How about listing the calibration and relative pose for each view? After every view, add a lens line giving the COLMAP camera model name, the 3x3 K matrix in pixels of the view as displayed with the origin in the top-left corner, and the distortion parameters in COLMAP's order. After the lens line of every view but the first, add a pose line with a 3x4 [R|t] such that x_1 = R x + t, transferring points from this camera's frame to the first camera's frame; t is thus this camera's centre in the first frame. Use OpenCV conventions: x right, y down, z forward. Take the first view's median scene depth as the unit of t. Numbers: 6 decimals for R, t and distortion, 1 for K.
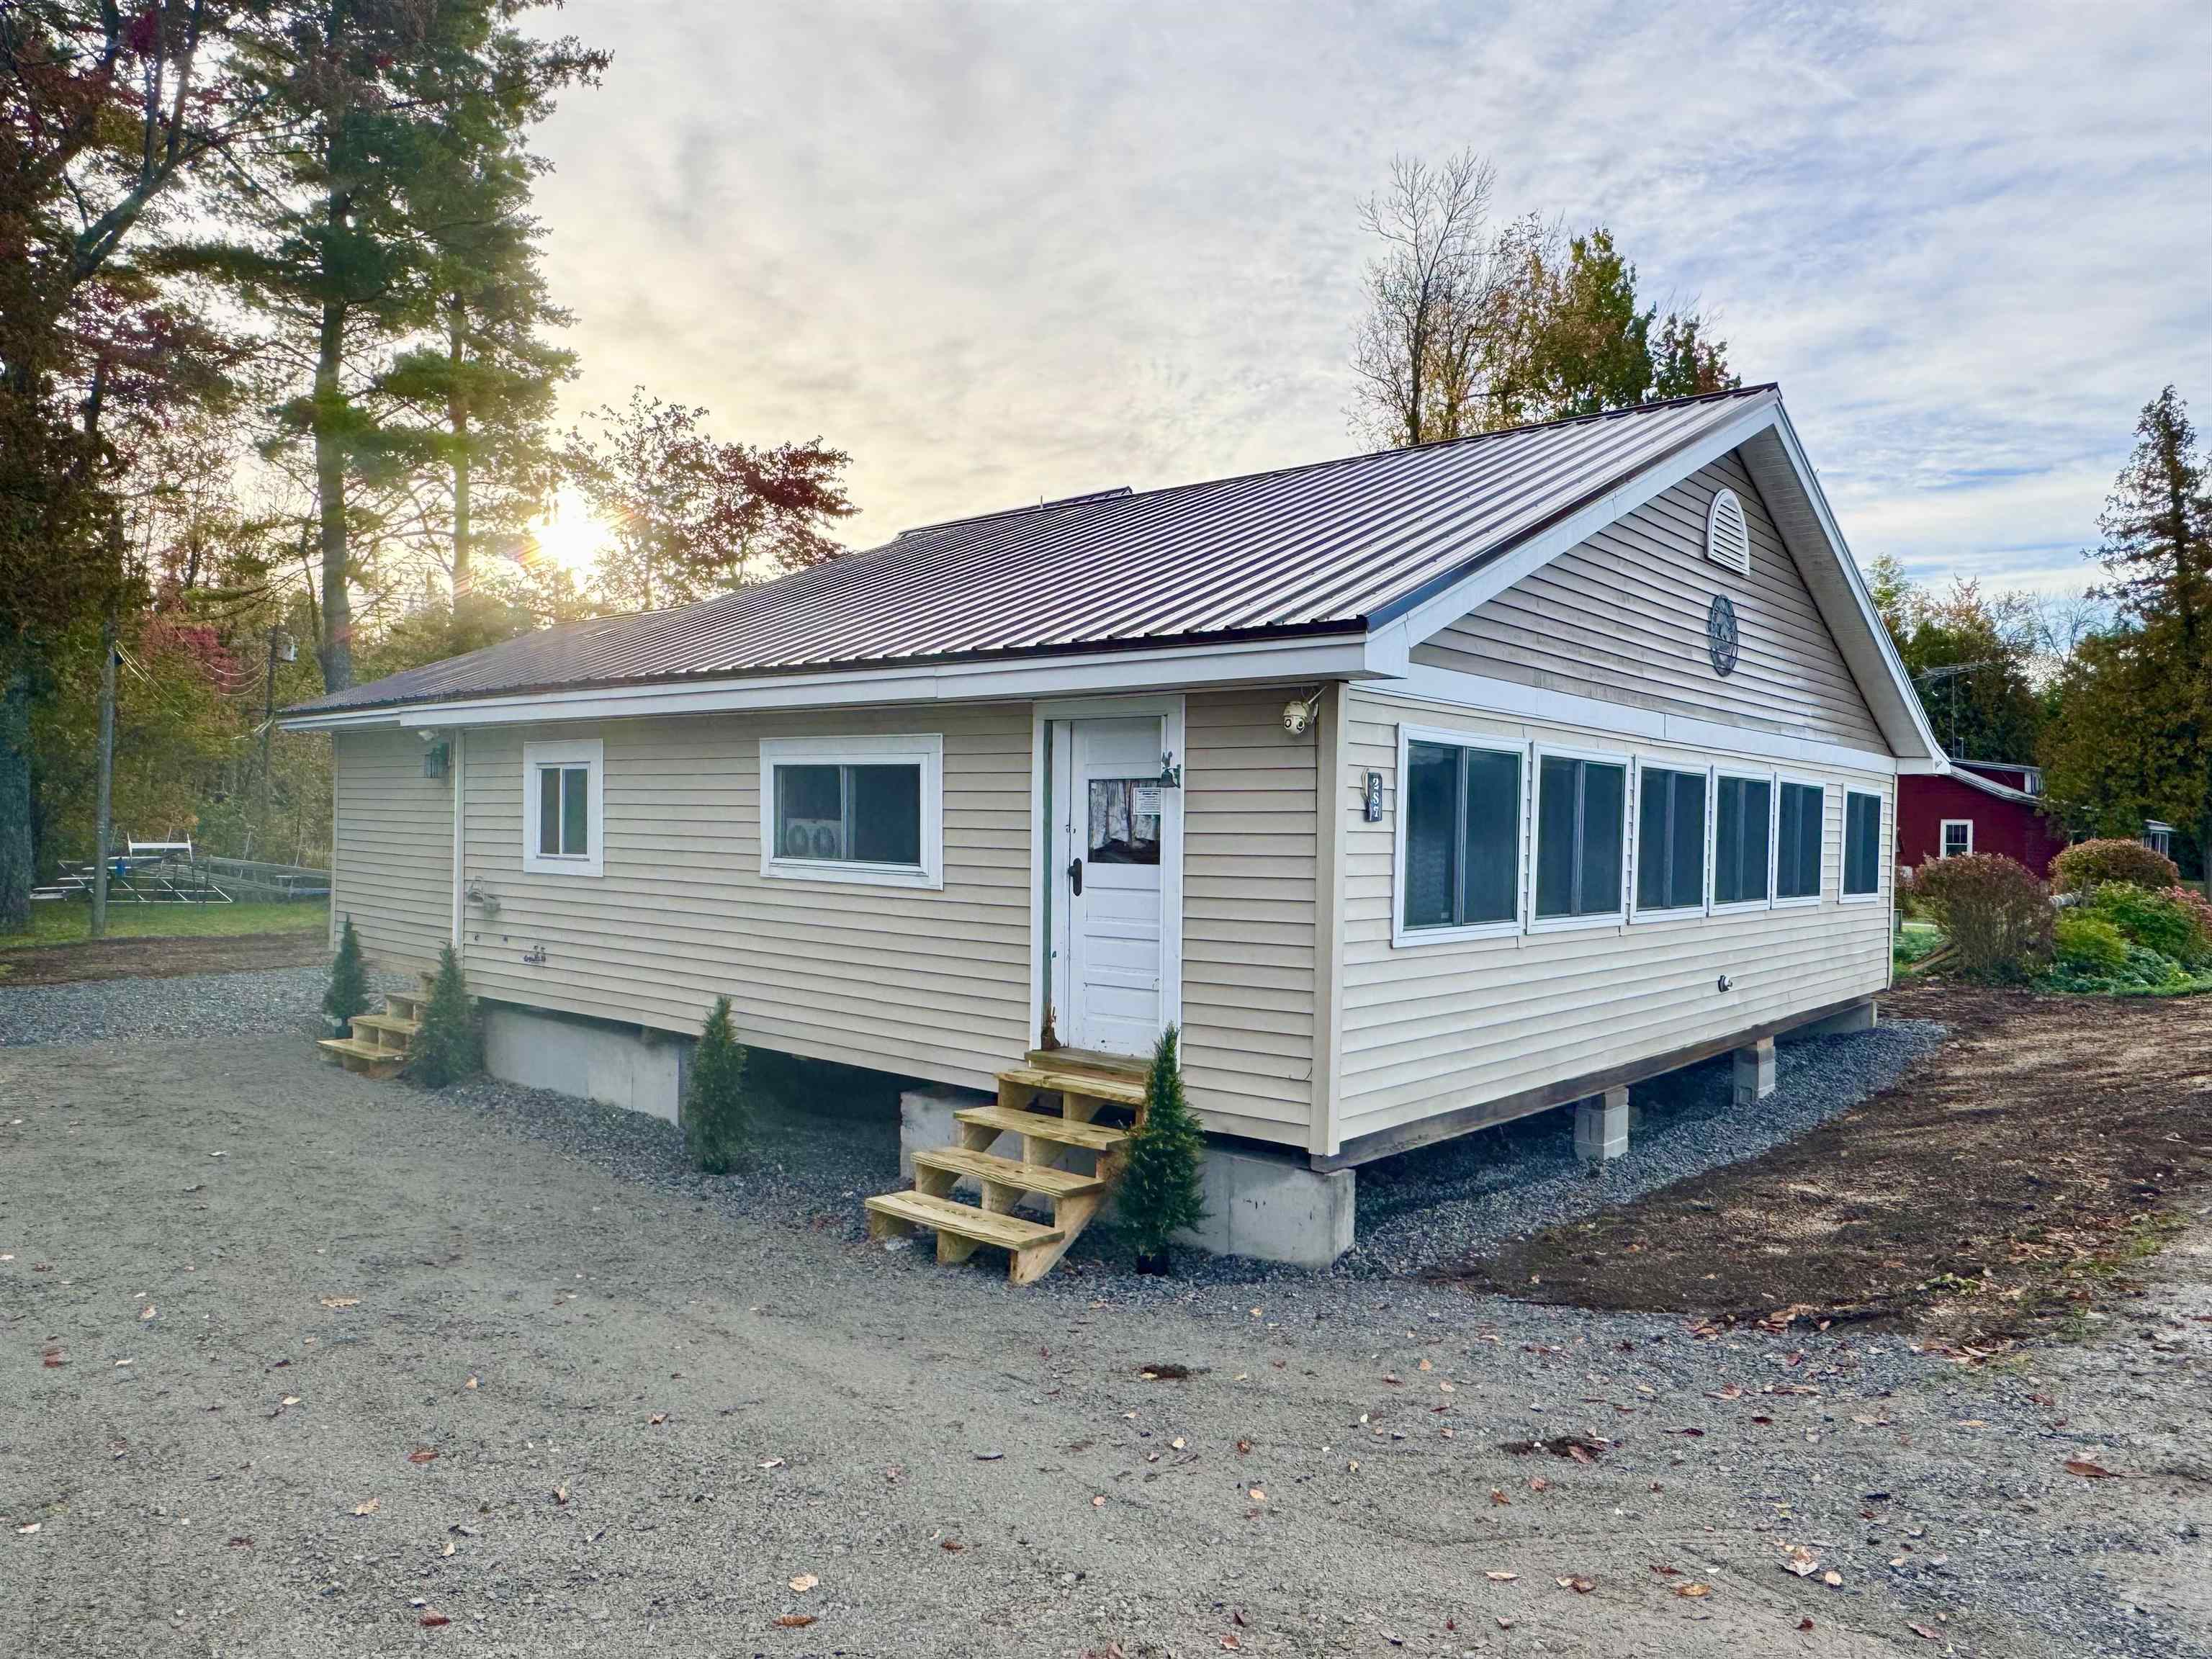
lens RADIAL K [[1471.8, 0, 1106.0], [0, 1471.8, 829.5], [0, 0, 1]] dist [-0.004742, -0.000253]
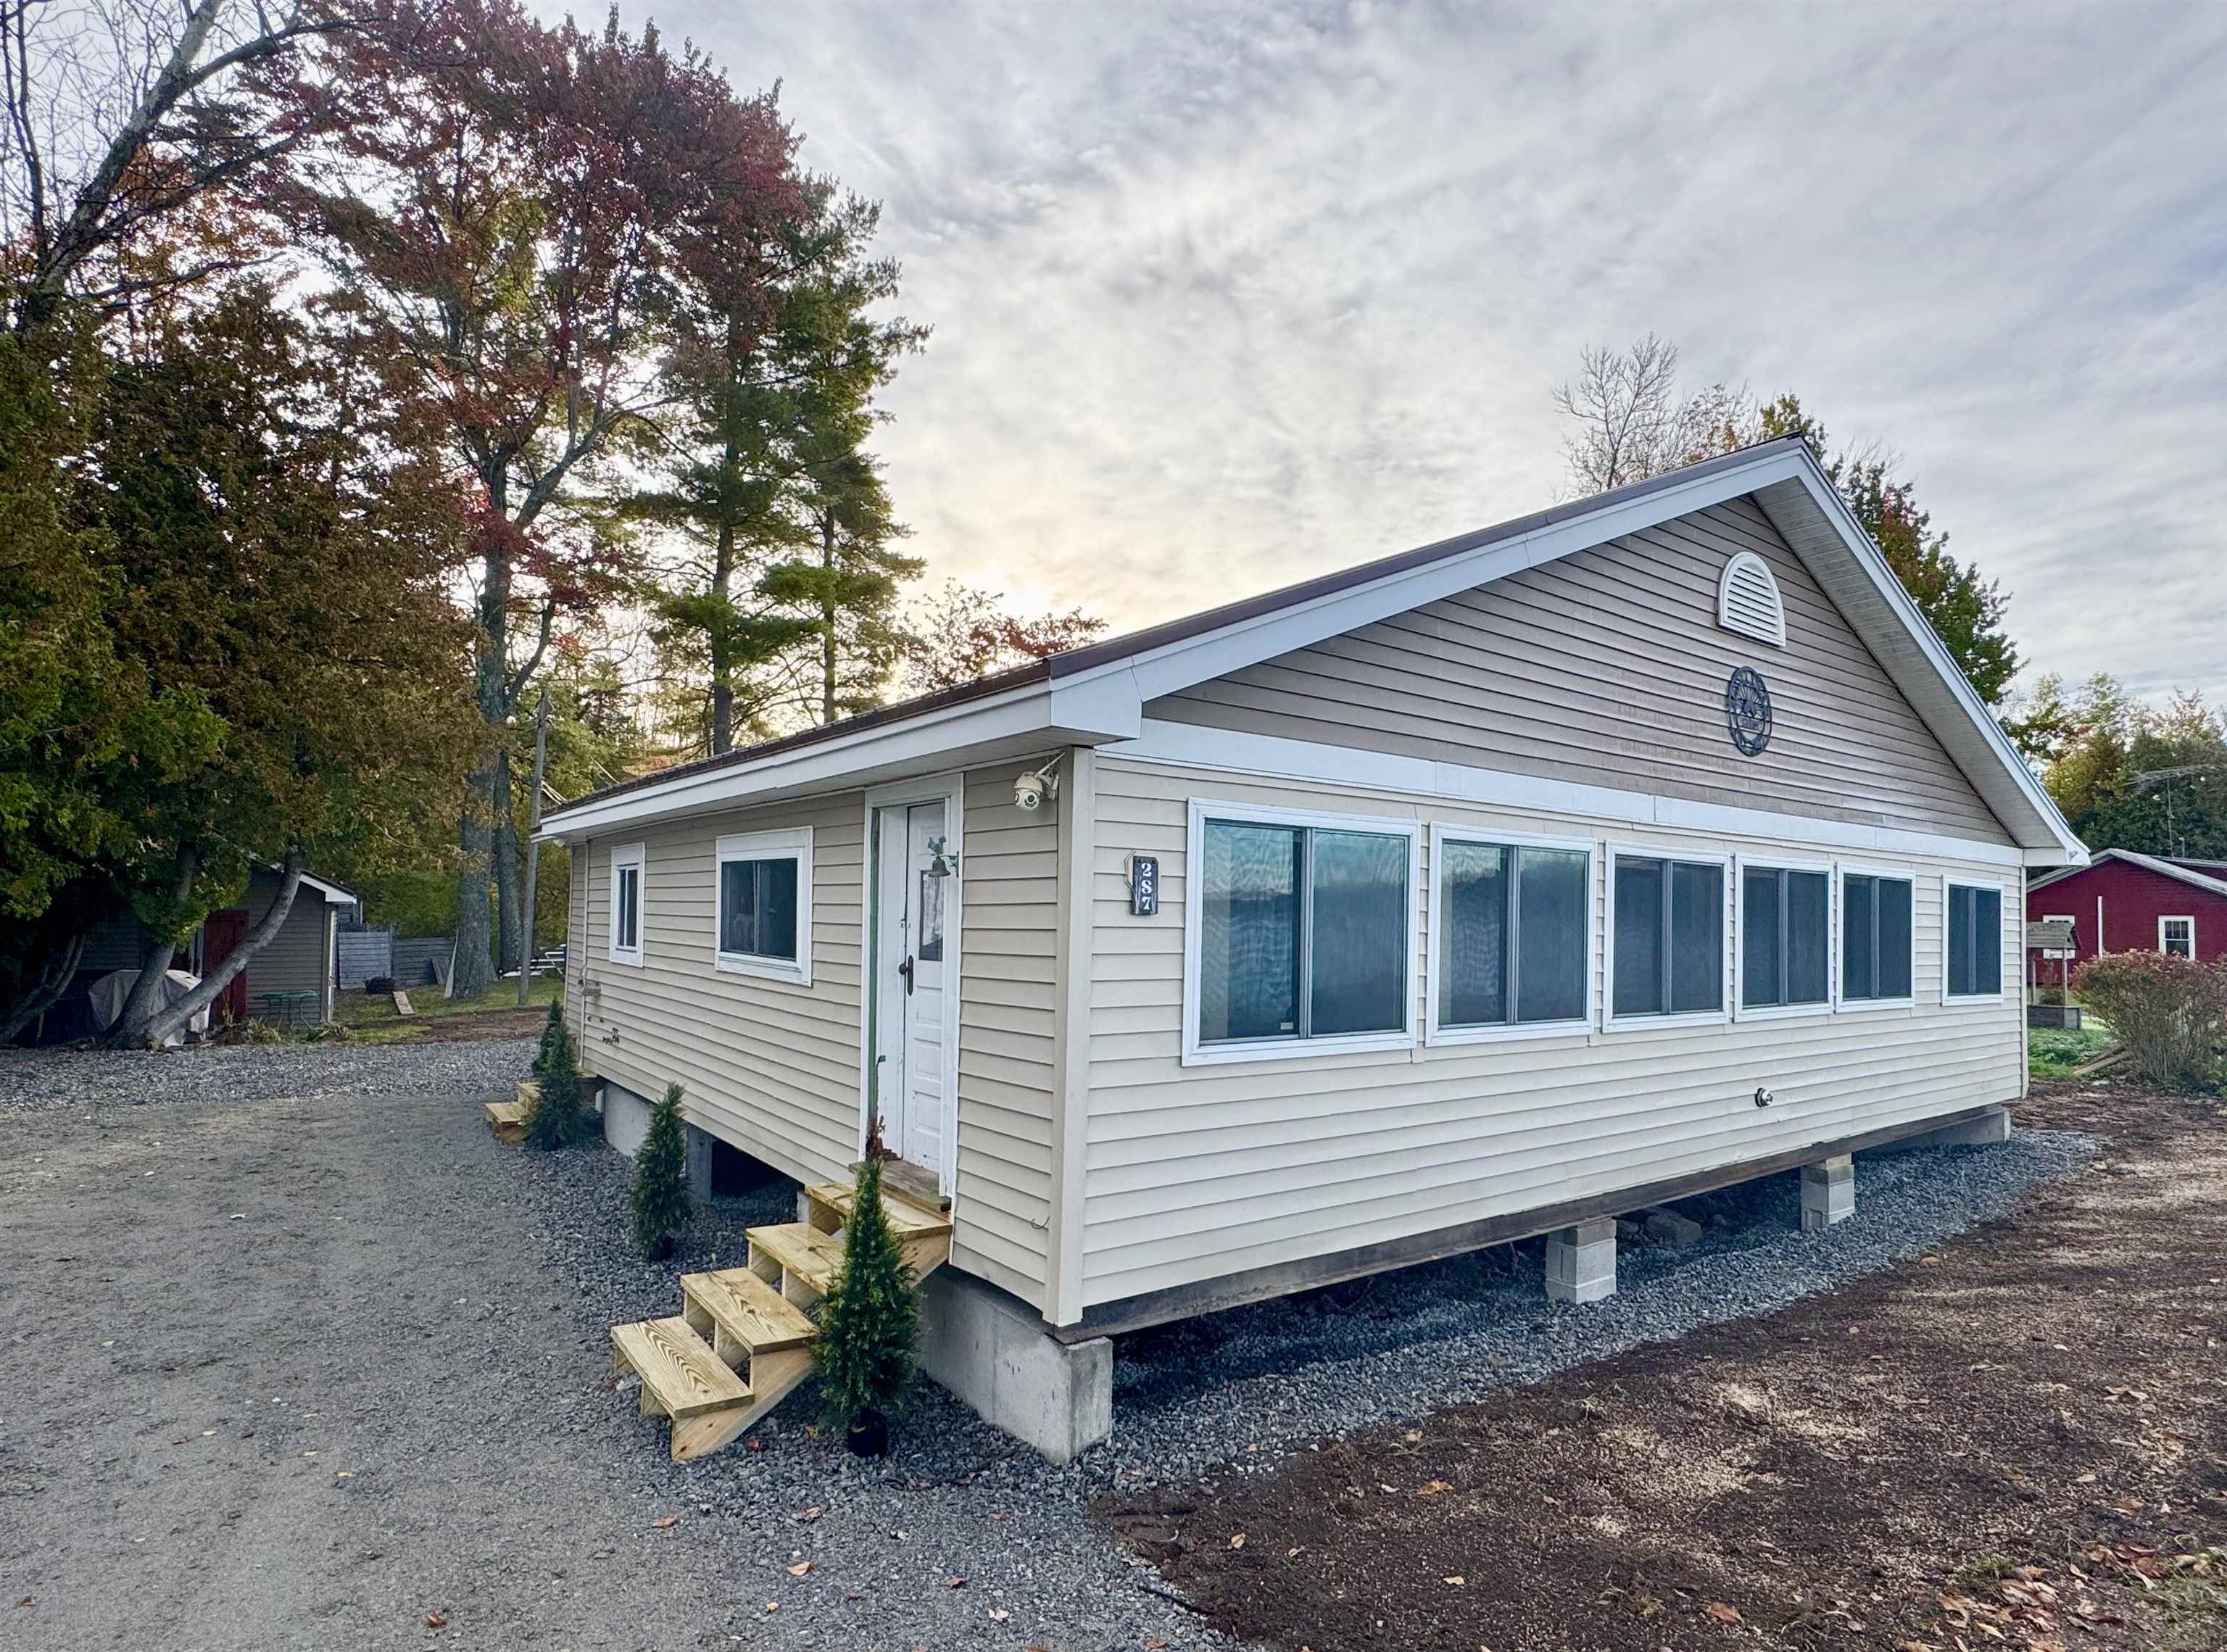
lens RADIAL K [[1173.5, 0, 1121.4], [0, 1173.5, 862.7], [0, 0, 1]] dist [-0.002334, 0.000318]
pose [[0.976950, -0.010304, -0.213218, 0.162811], [-0.001000, 0.998602, -0.052844, 0.000100], [0.213465, 0.051839, 0.975574, 0.180000]]
